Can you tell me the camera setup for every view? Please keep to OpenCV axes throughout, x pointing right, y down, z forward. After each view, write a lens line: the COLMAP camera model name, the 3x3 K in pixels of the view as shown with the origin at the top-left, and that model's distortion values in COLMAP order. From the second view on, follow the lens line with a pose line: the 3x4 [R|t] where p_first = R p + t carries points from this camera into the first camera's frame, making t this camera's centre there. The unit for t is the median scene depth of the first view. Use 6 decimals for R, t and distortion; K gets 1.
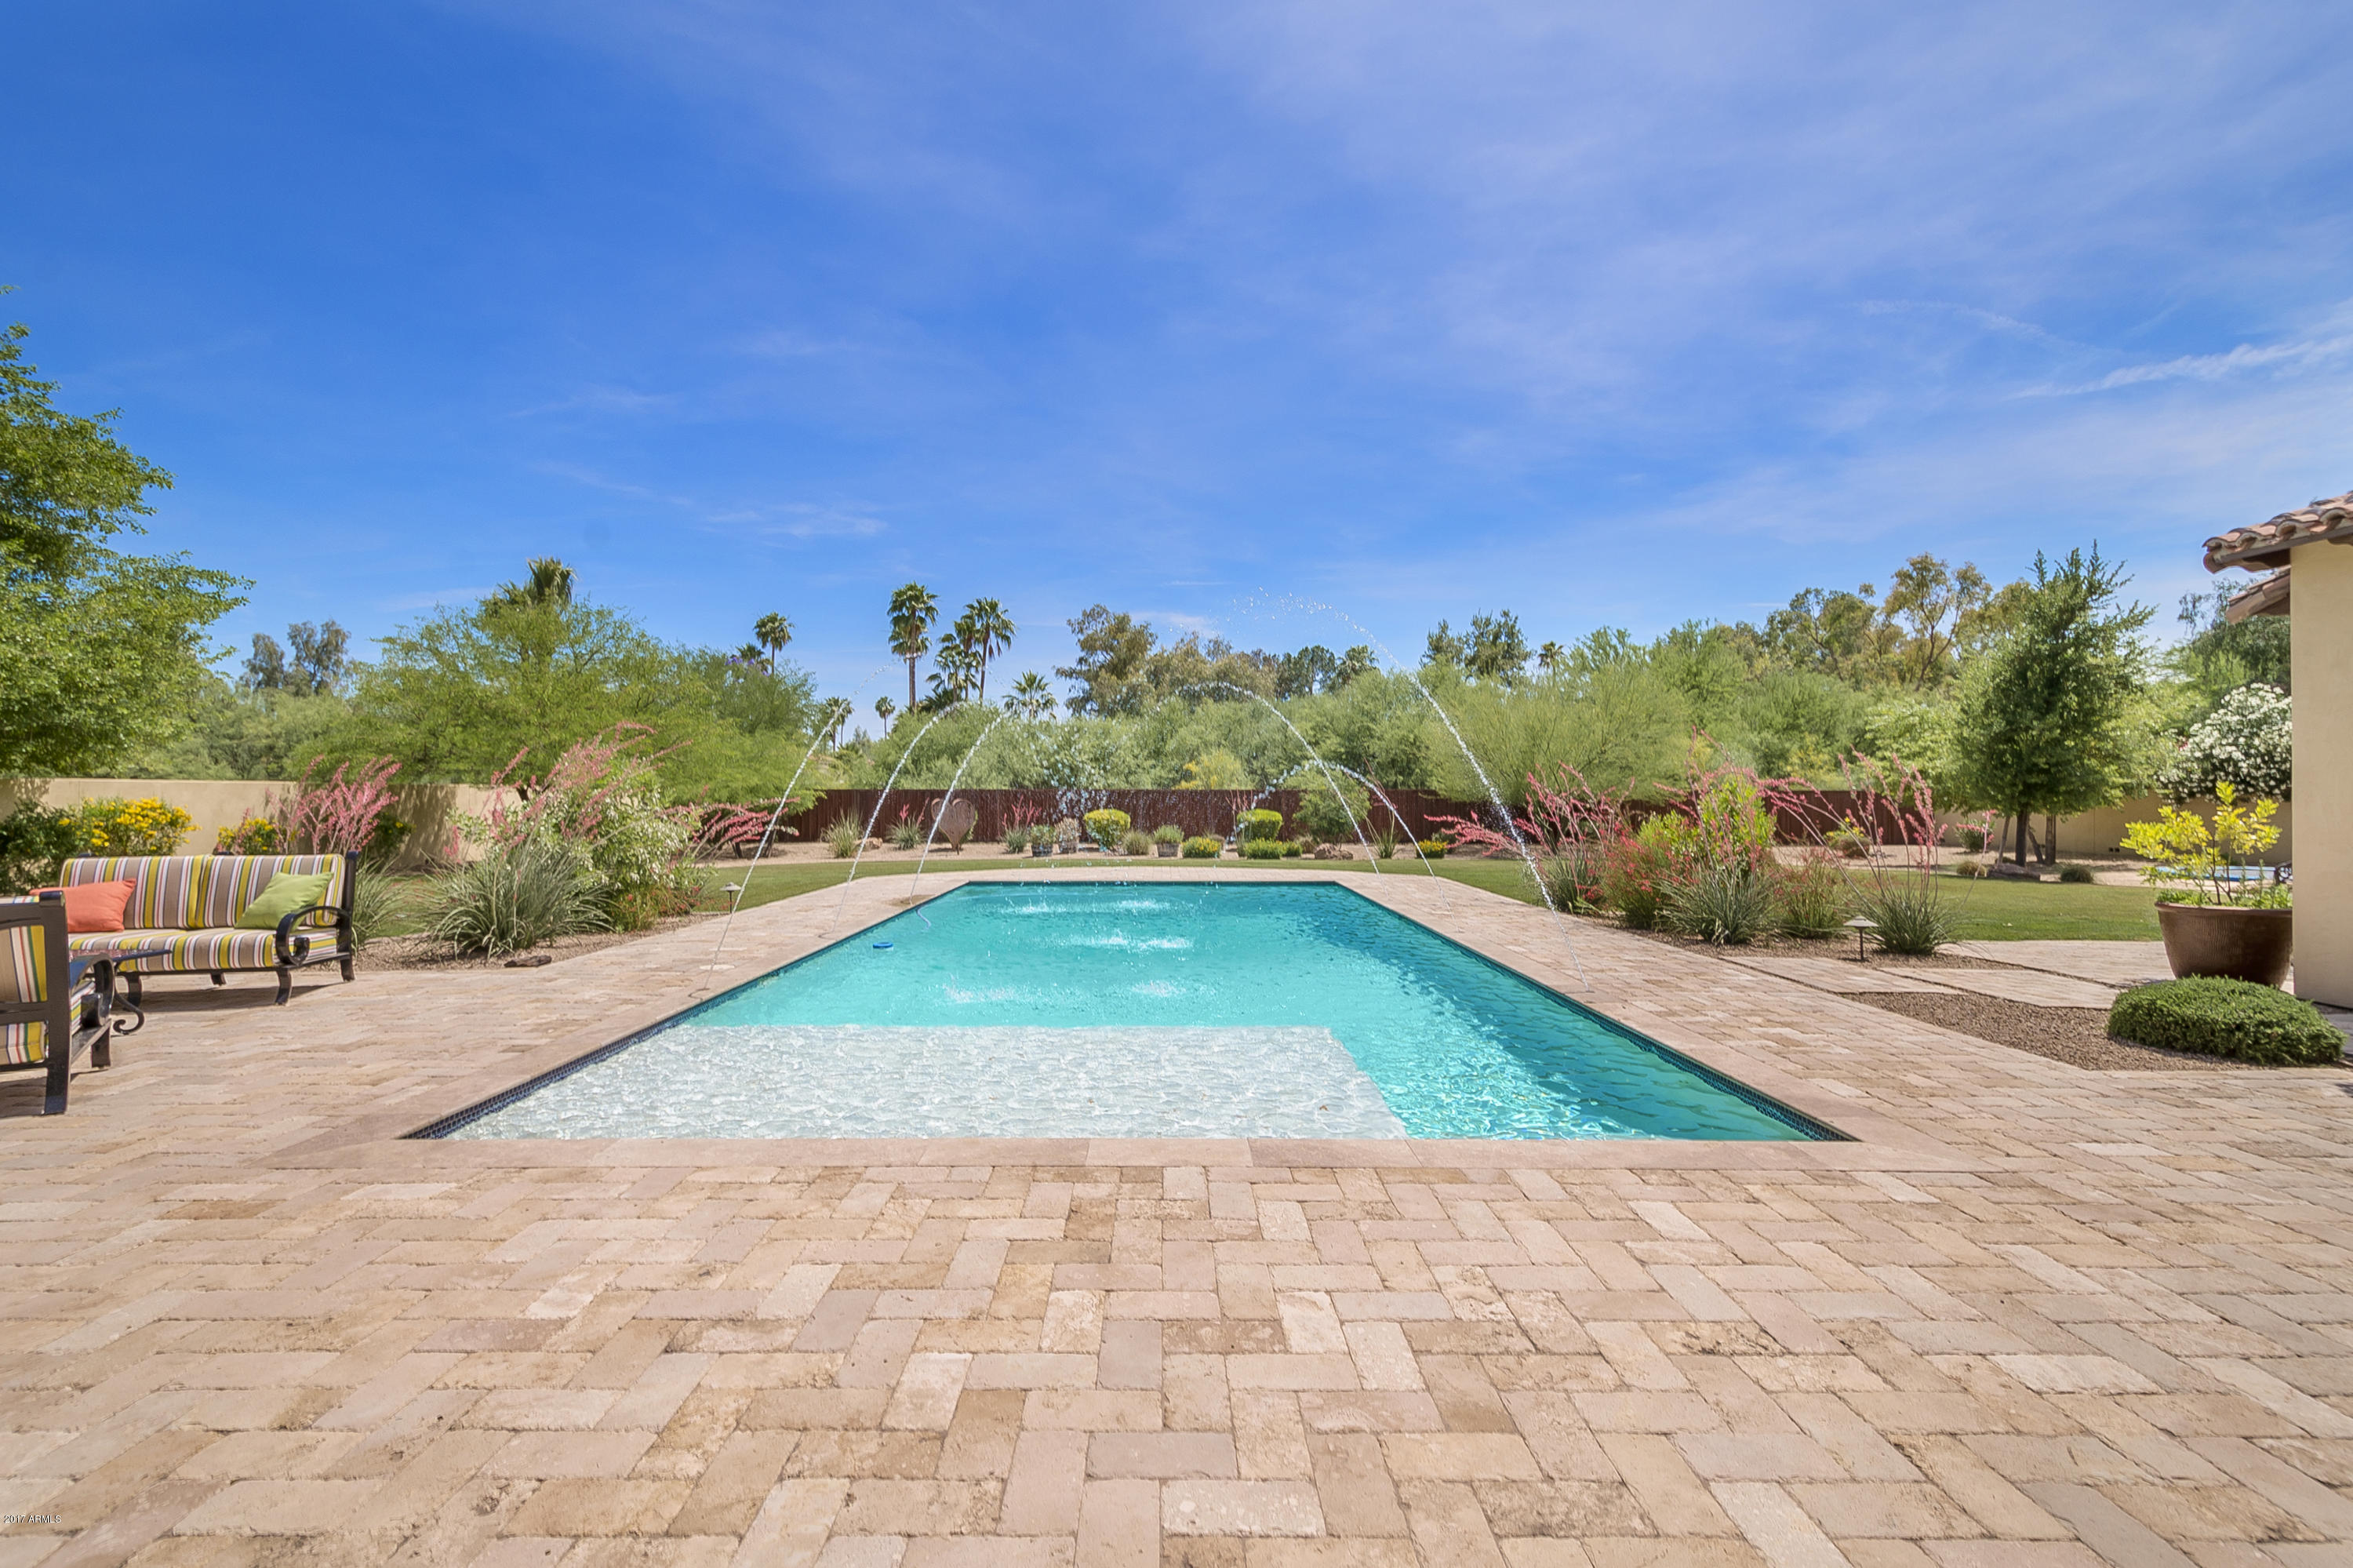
lens RADIAL K [[1012.6, 0, 1161.5], [0, 1012.6, 786.8], [0, 0, 1]] dist [0.005423, -0.000734]
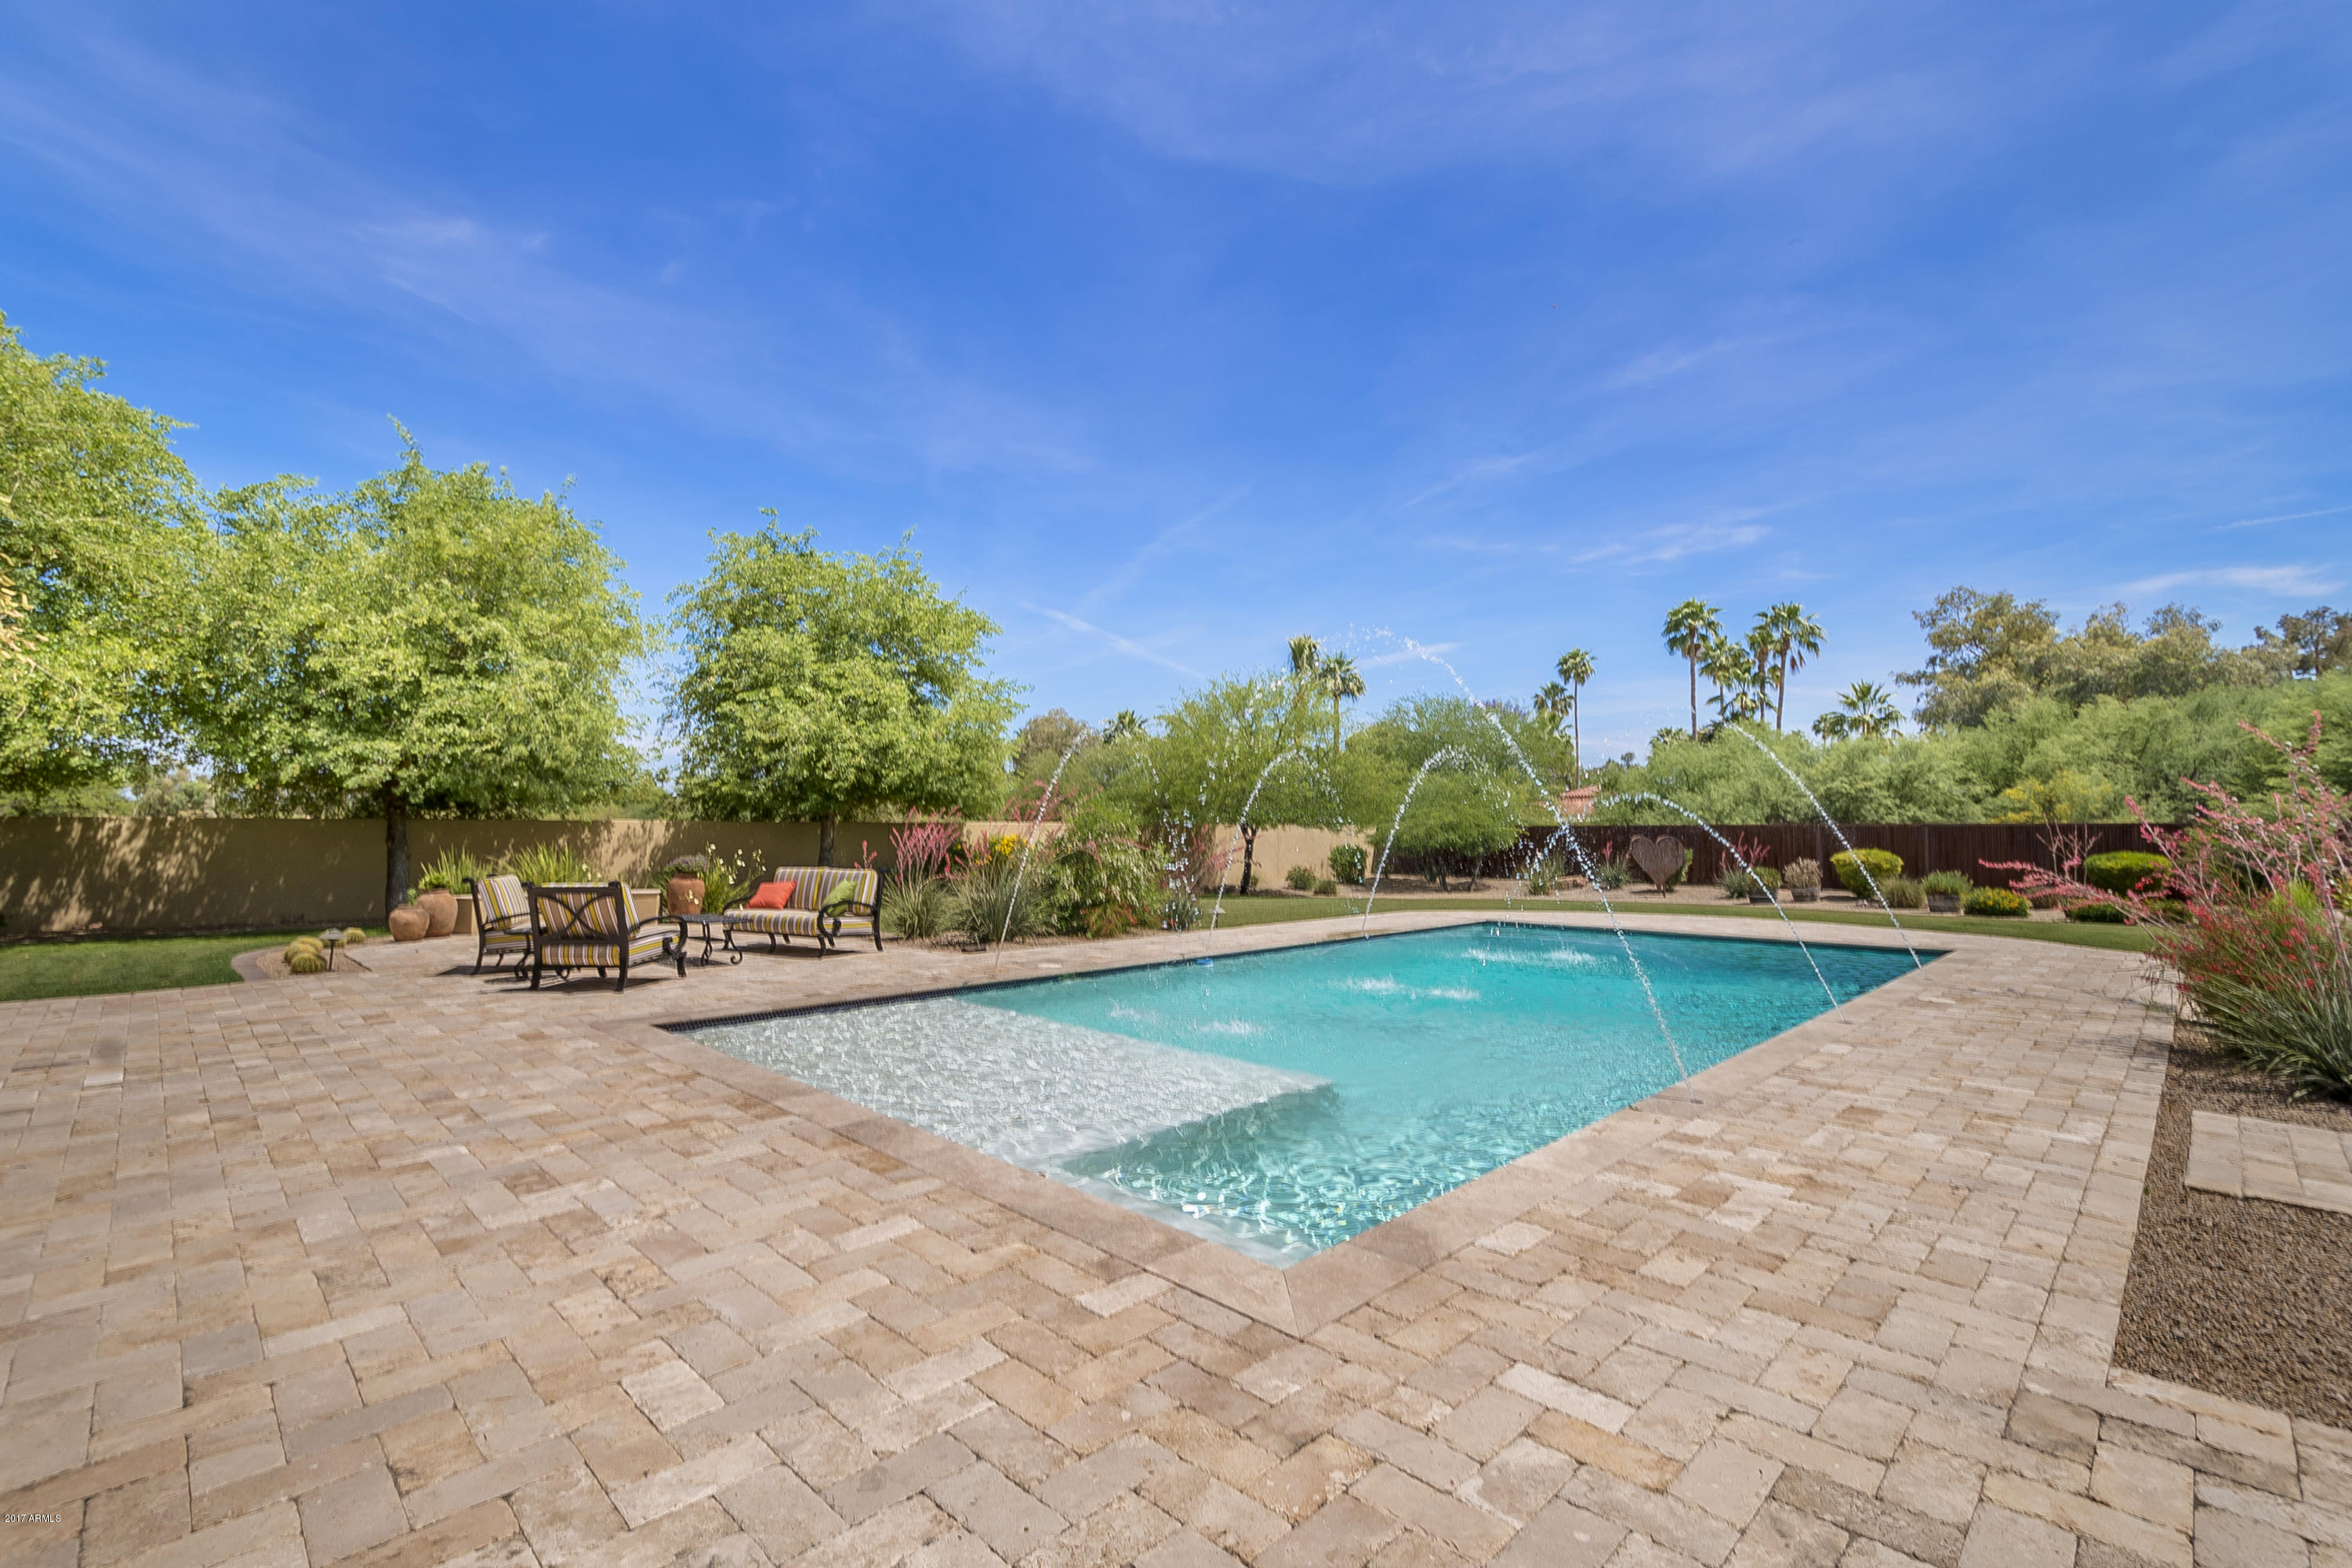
lens RADIAL K [[1012.1, 0, 1161.0], [0, 1012.1, 786.8], [0, 0, 1]] dist [0.005423, -0.000734]
pose [[0.708440, -0.032550, -0.705020, 0.294721], [0.007376, 0.999223, -0.038722, 0.000742], [0.705733, 0.022232, 0.708129, 0.089816]]
